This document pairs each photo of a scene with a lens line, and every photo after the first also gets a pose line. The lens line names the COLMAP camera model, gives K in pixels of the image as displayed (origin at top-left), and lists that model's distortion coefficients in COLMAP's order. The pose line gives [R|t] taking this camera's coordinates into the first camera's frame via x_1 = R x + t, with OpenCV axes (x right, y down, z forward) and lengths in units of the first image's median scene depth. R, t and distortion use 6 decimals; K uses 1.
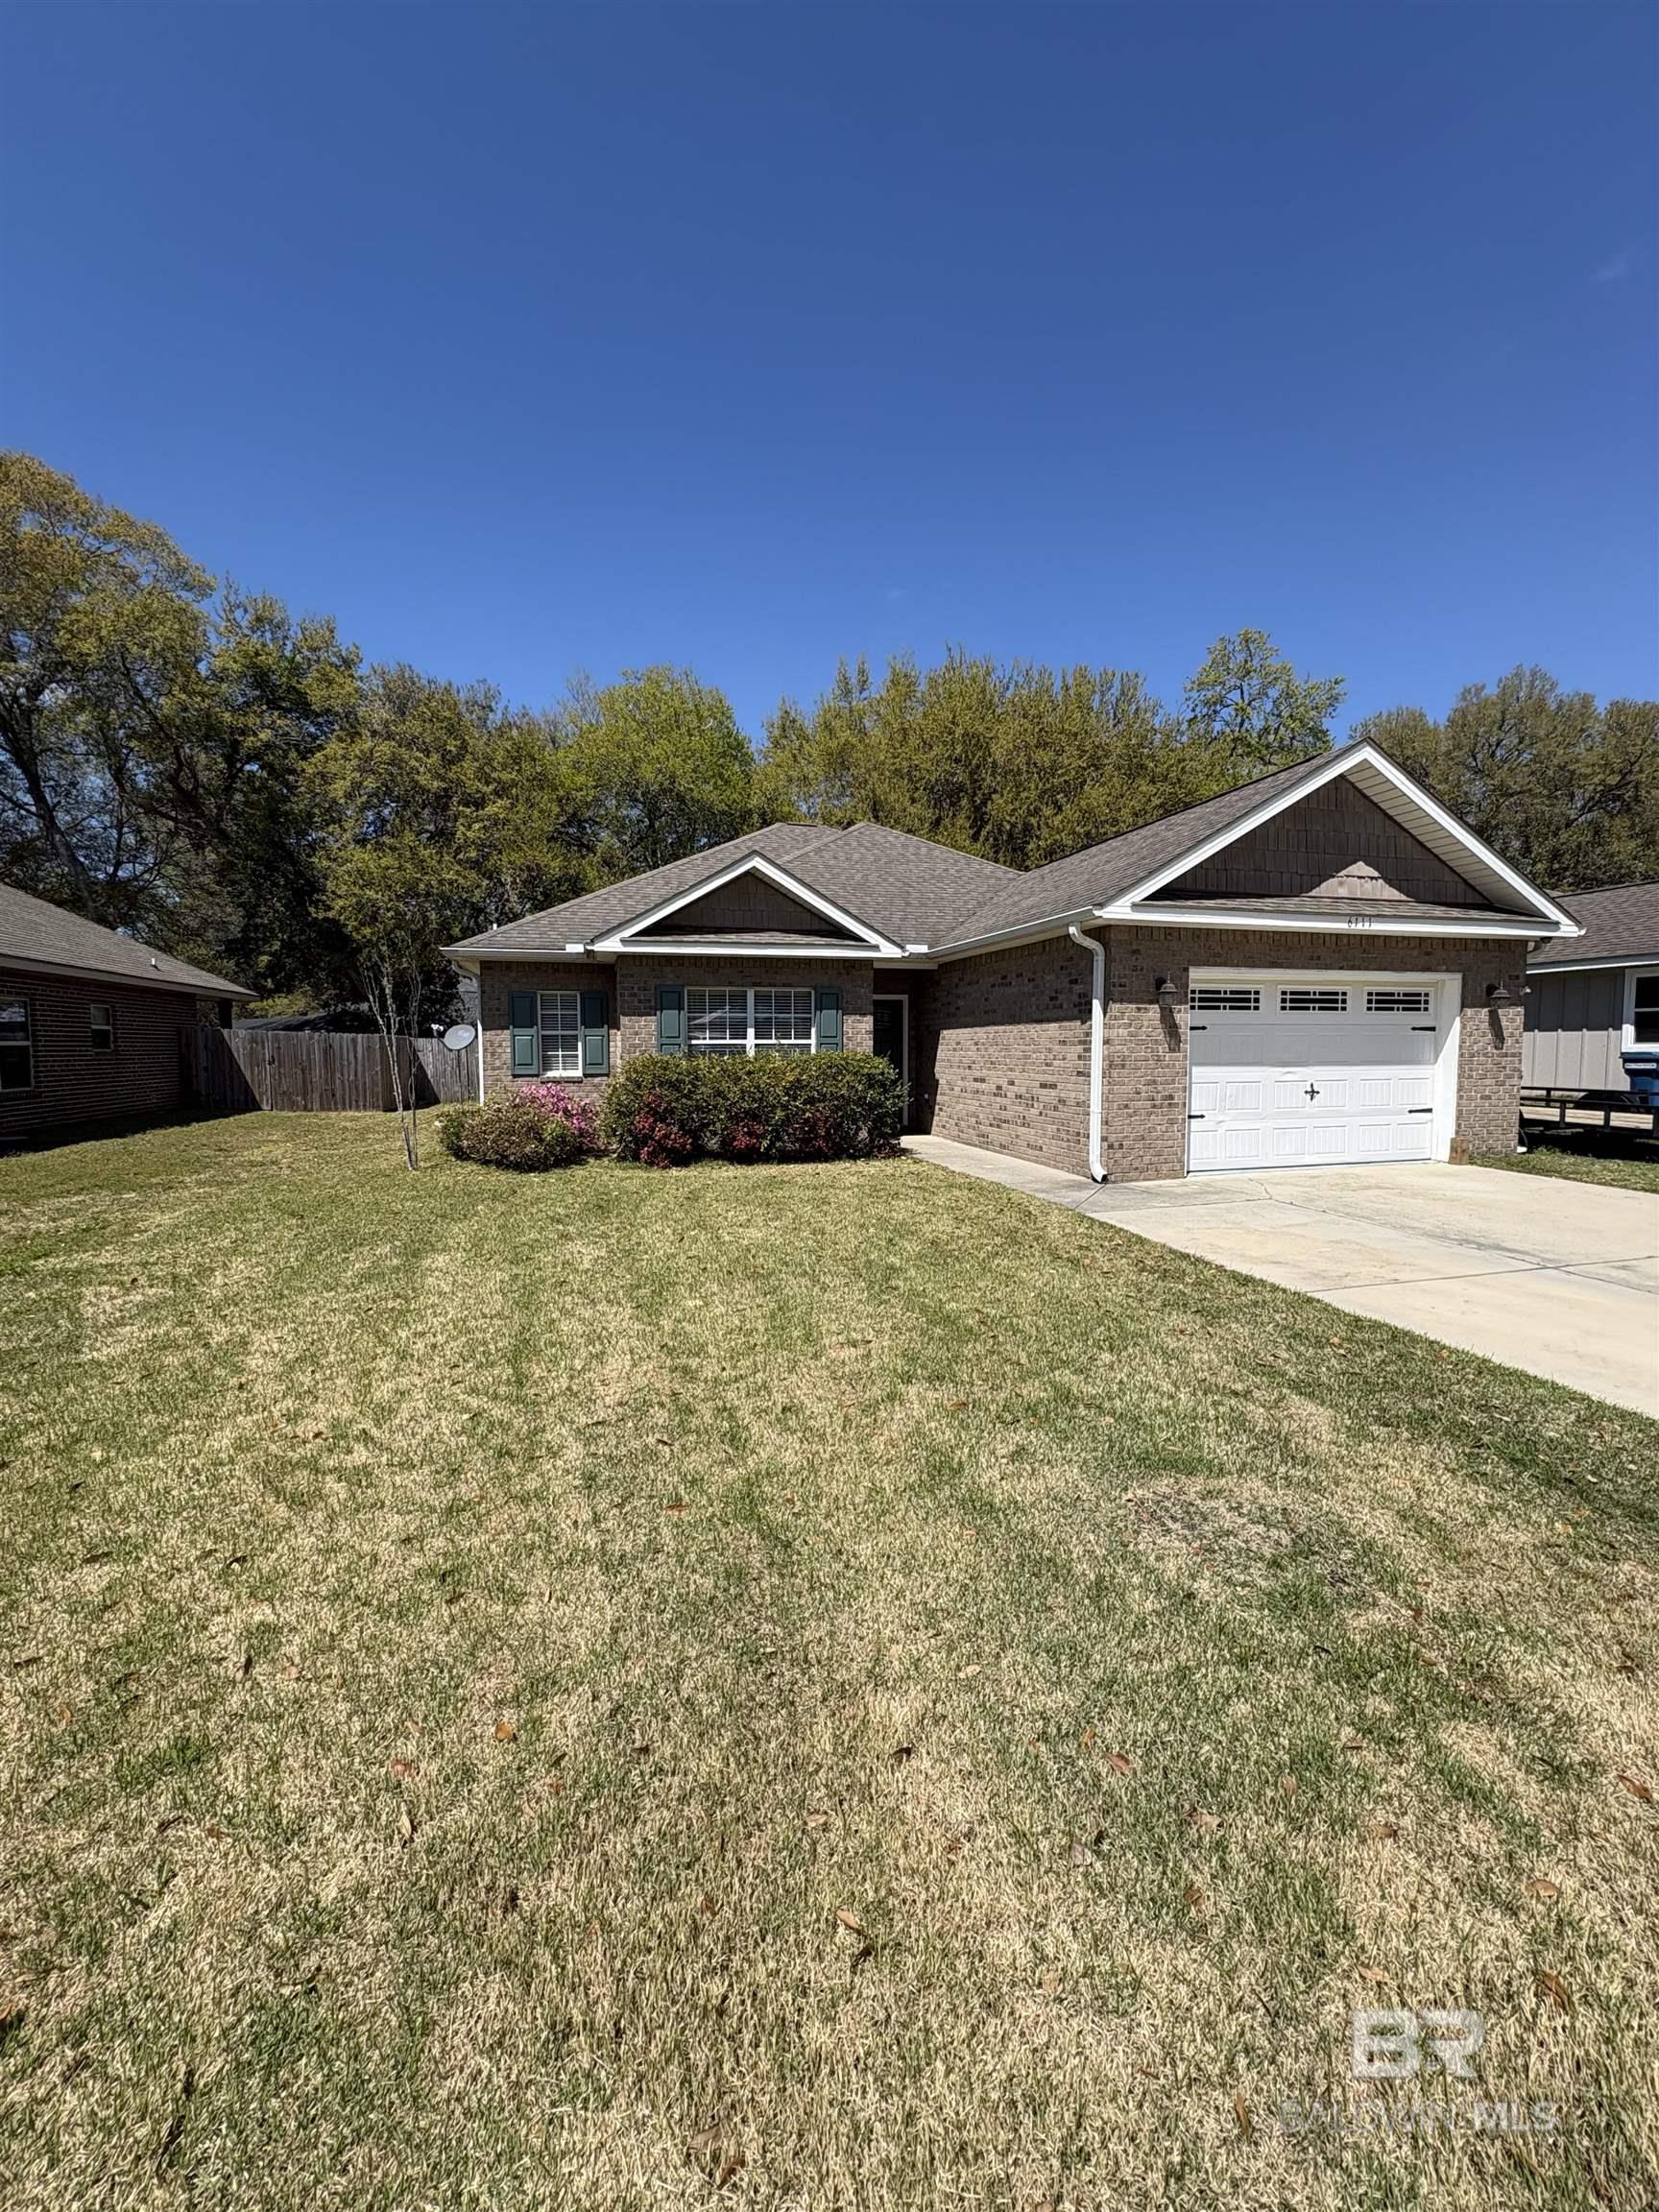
lens RADIAL K [[882.2, 0, 830.4], [0, 882.2, 1101.7], [0, 0, 1]] dist [0.001092, 0.000095]
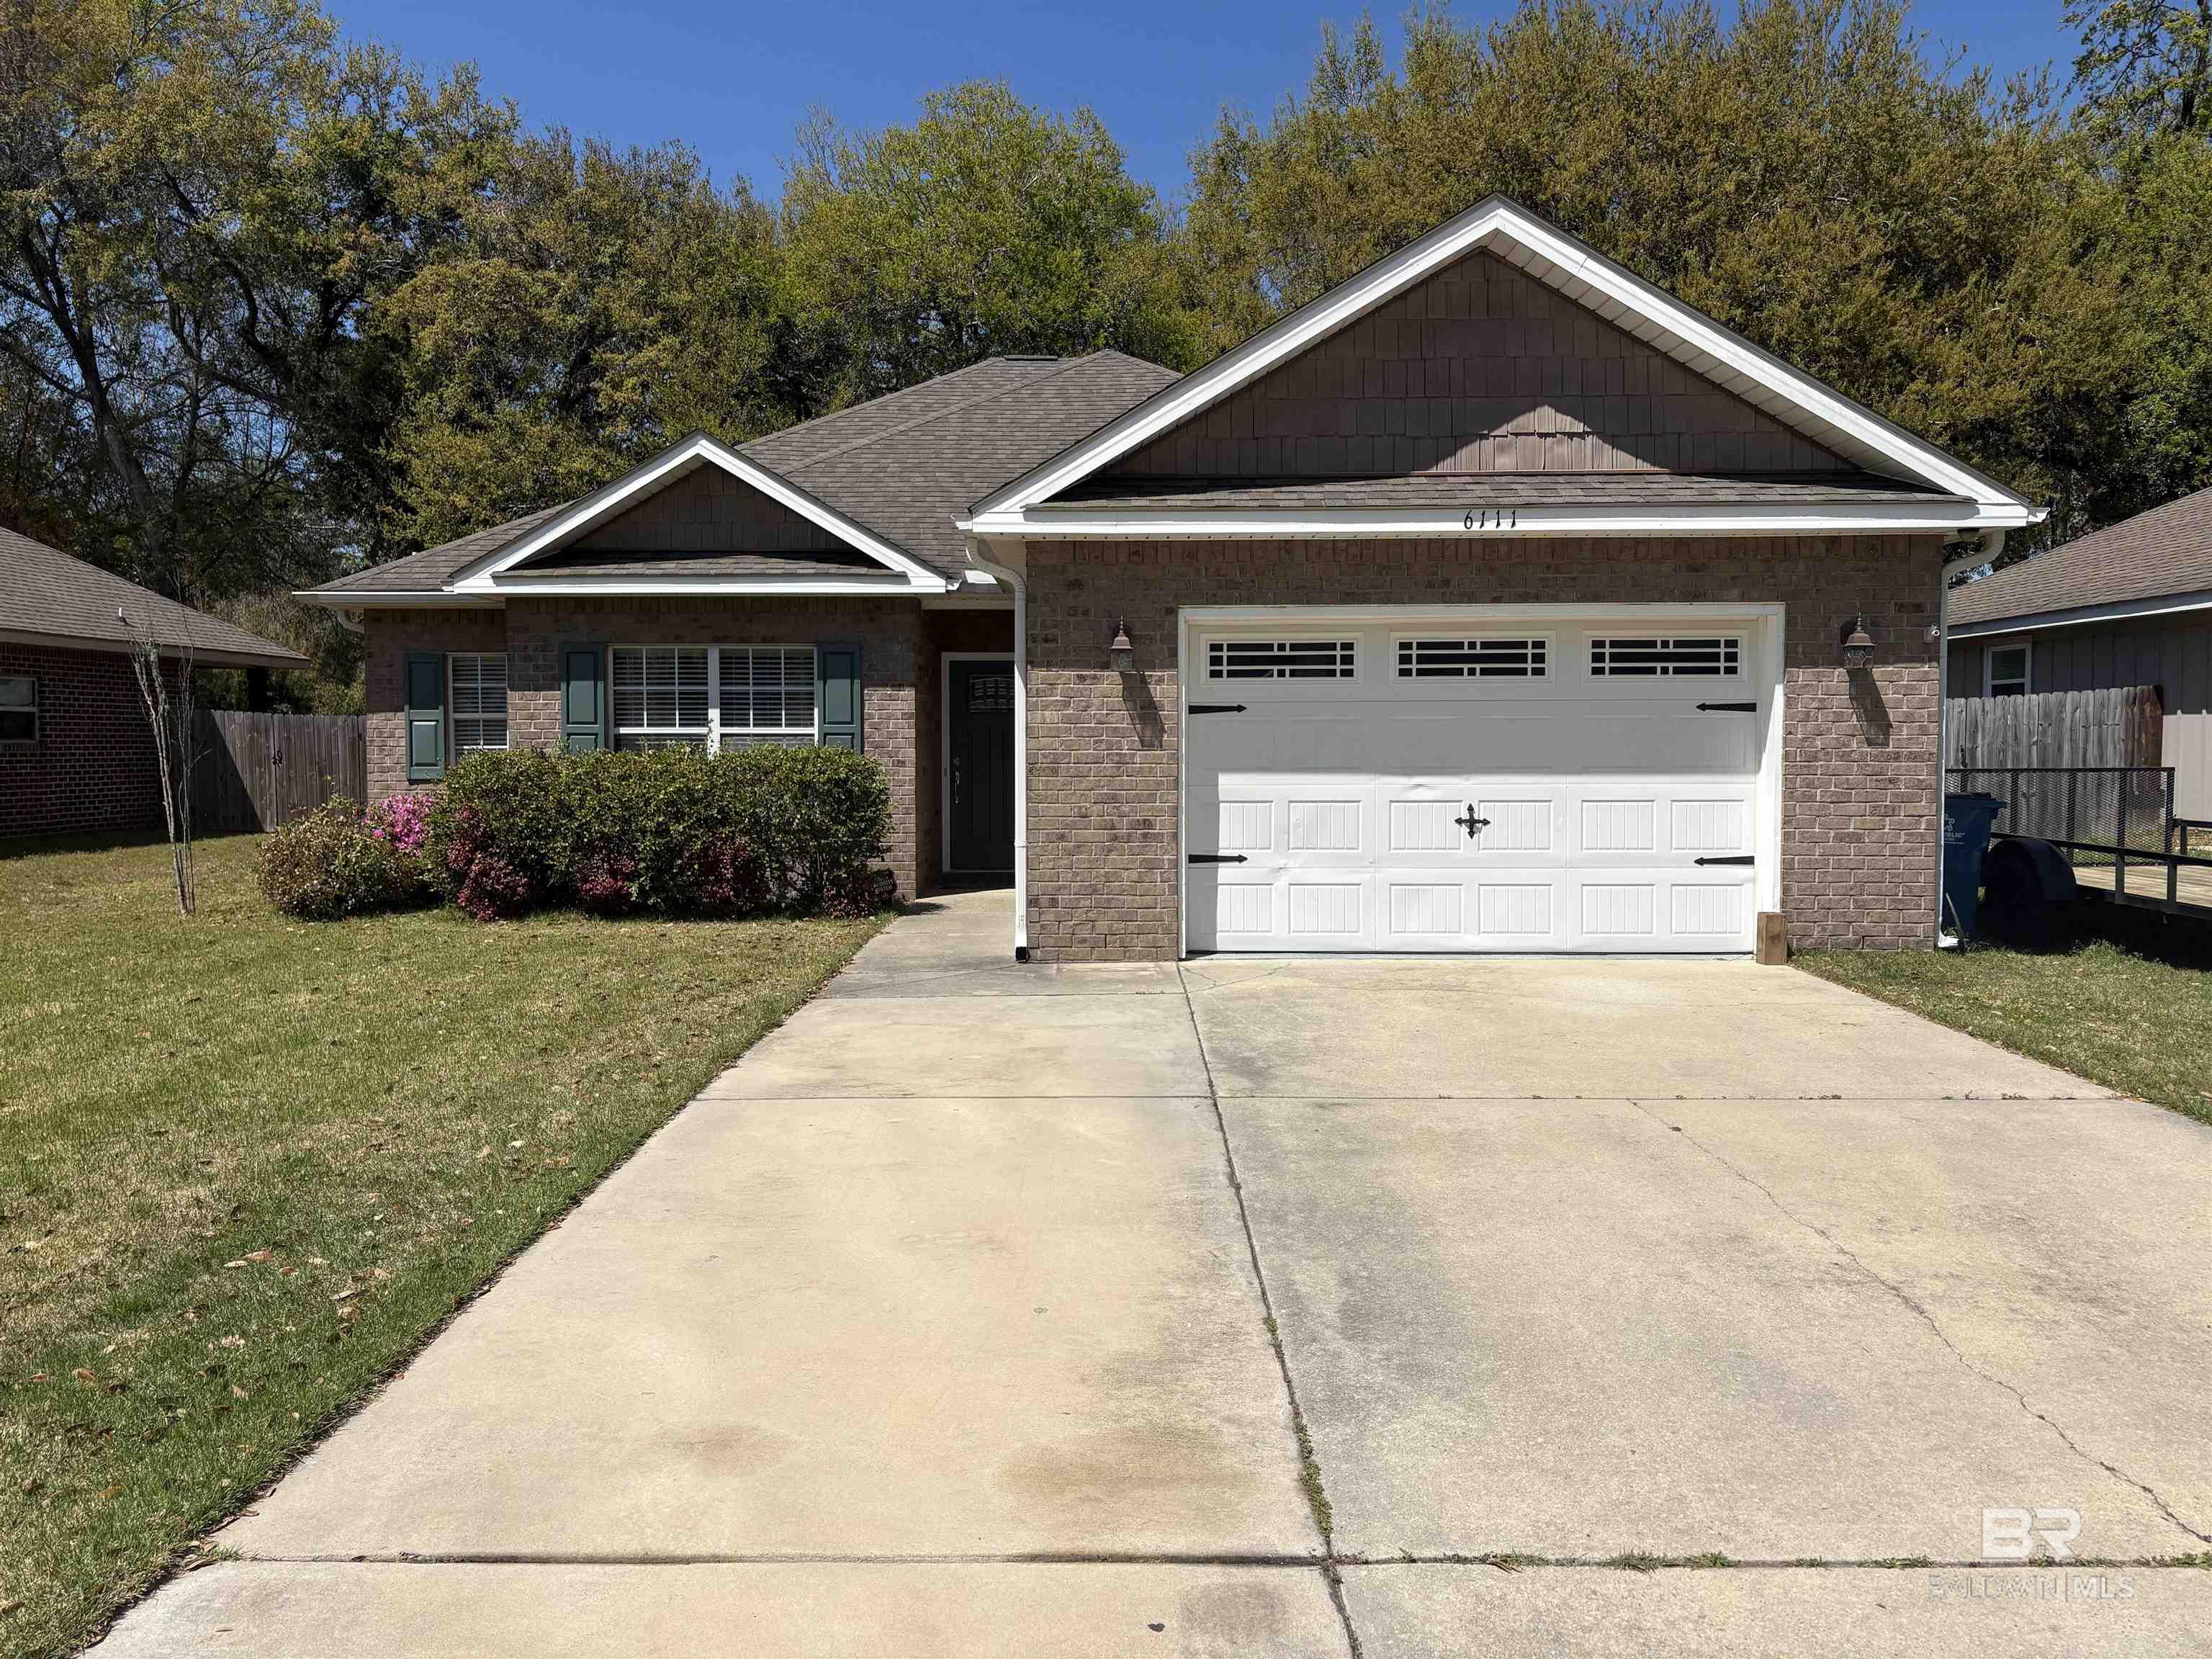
lens RADIAL K [[1658.0, 0, 1106.0], [0, 1658.0, 829.5], [0, 0, 1]] dist [0.068569, -0.074387]
pose [[0.960686, 0.017142, -0.277108, 0.629768], [-0.019654, 0.999787, -0.006291, 0.005825], [0.276941, 0.011490, 0.960818, -0.082802]]
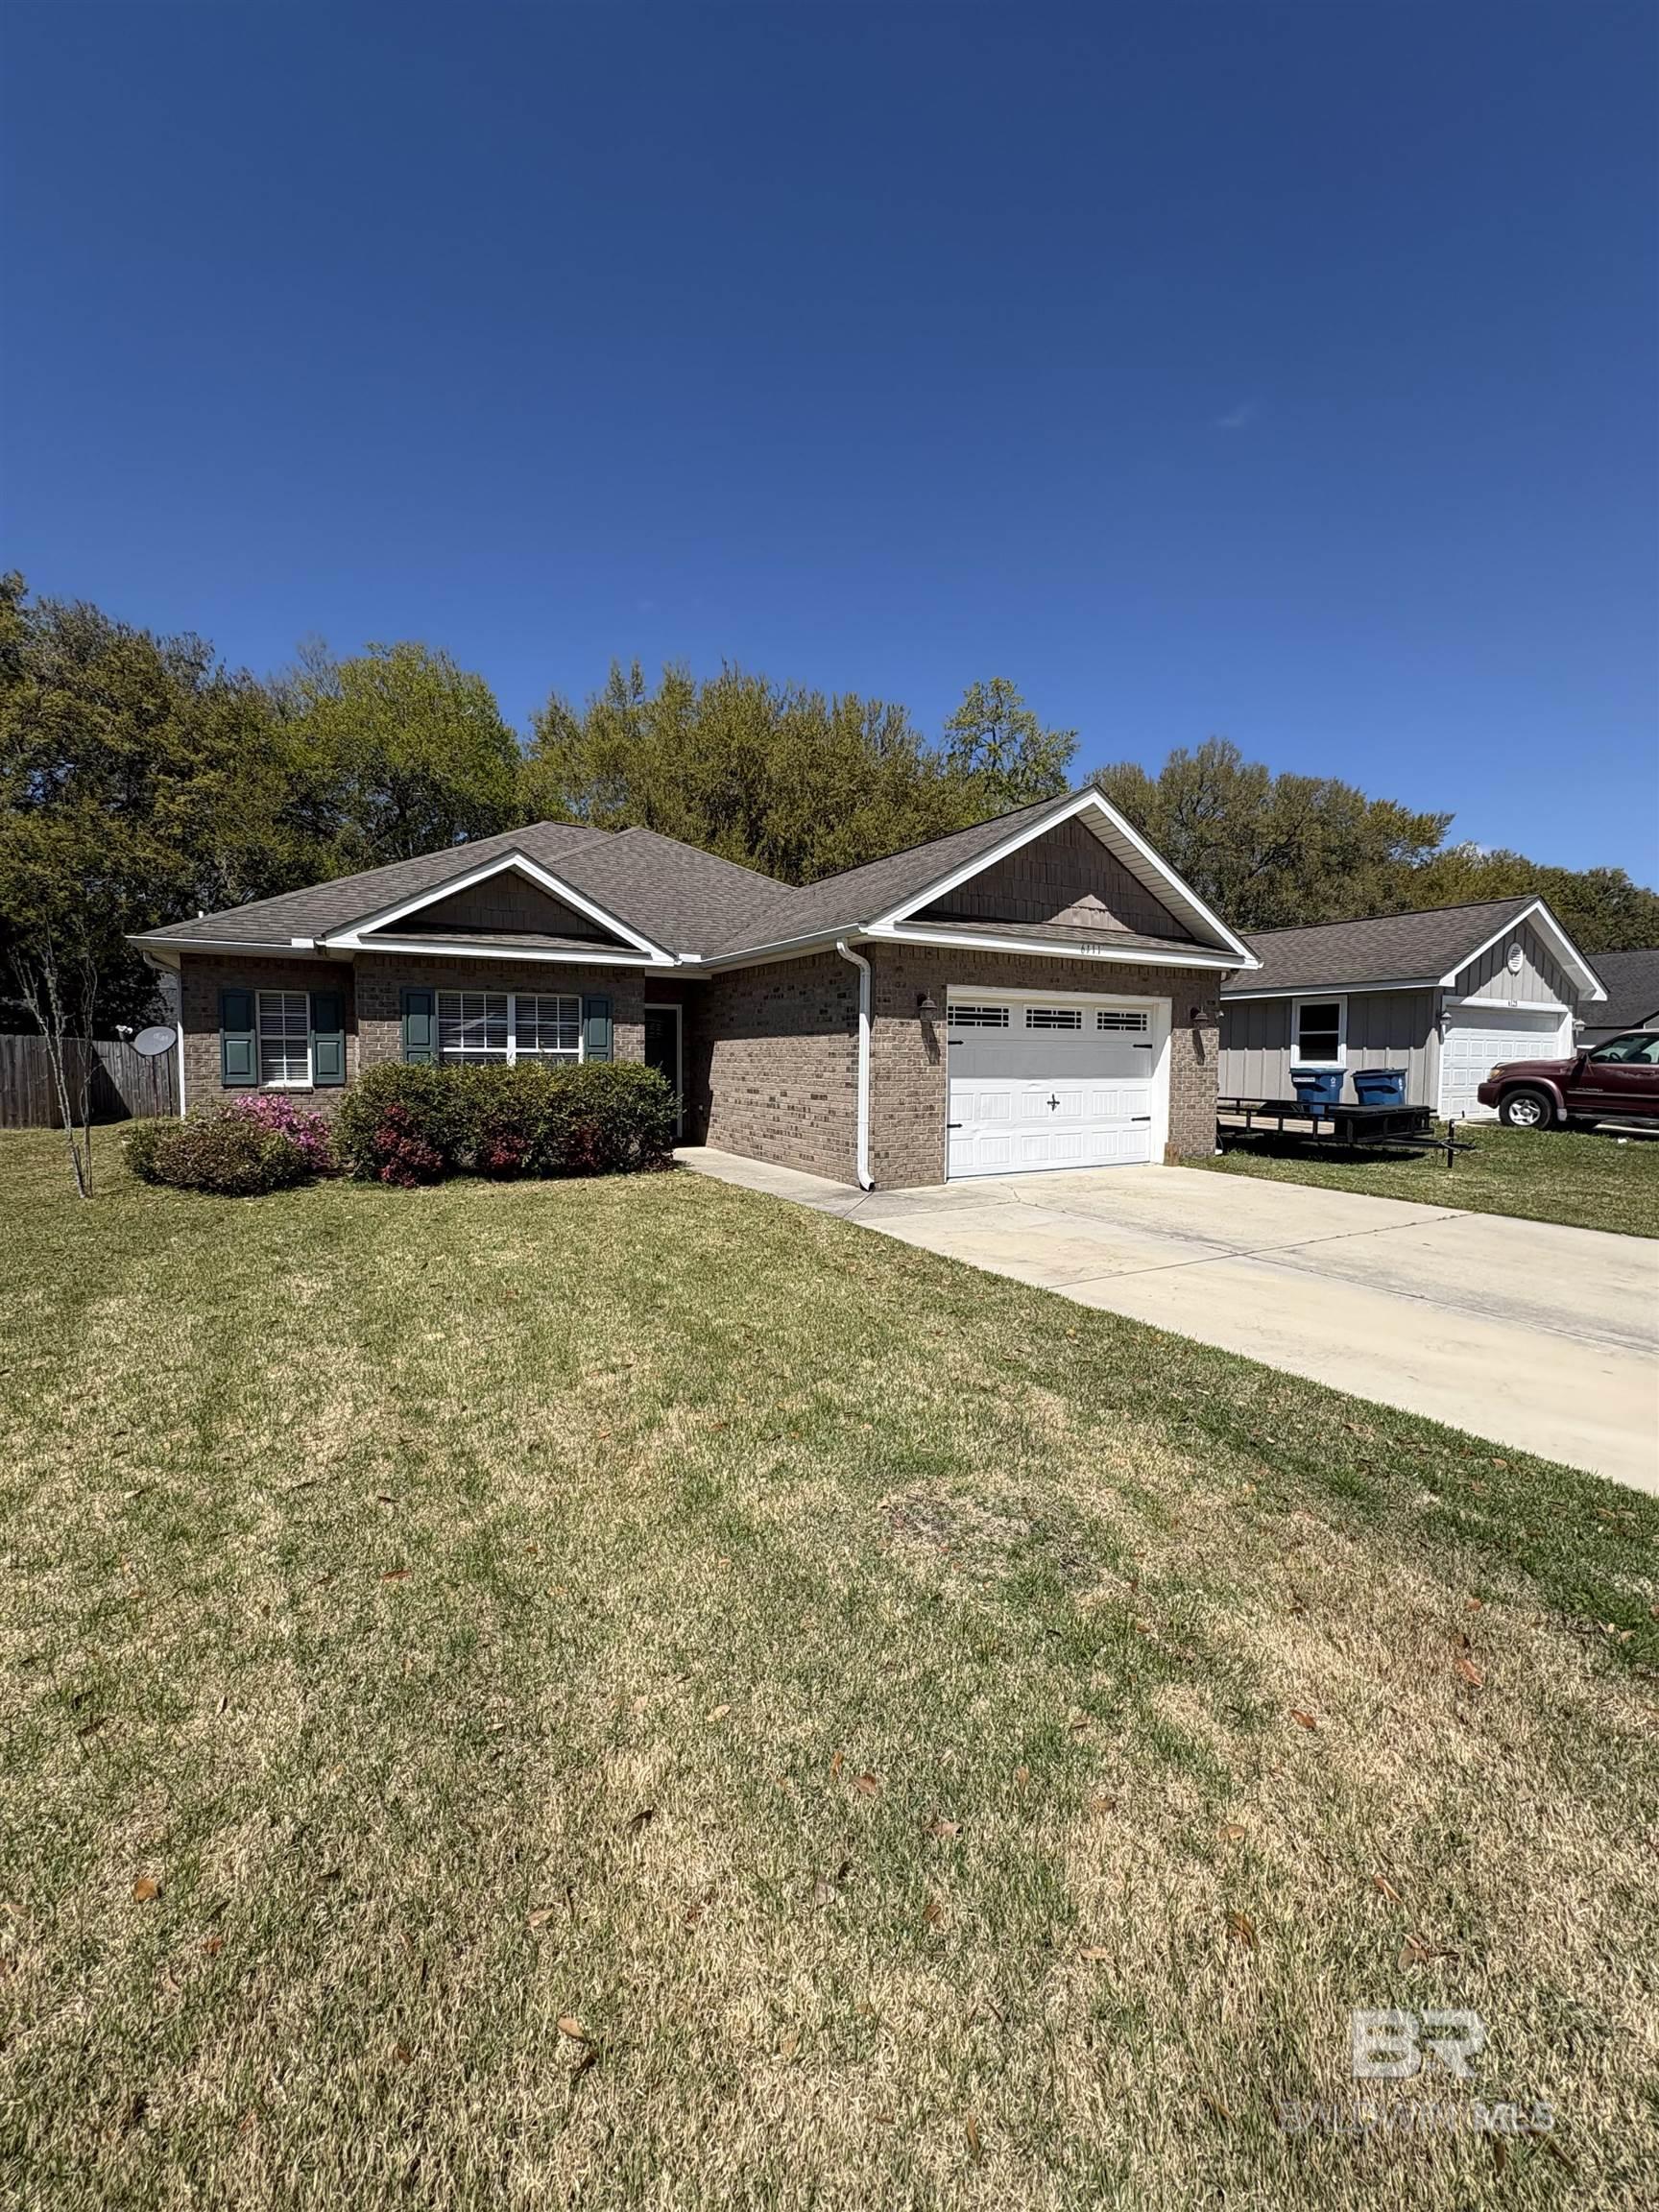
lens RADIAL K [[882.2, 0, 830.4], [0, 882.2, 1101.7], [0, 0, 1]] dist [0.001092, 0.000095]
pose [[0.969142, -0.002244, 0.246492, 0.008572], [0.005327, 0.999916, -0.011840, -0.000393], [-0.246445, 0.012787, 0.969072, 0.008029]]
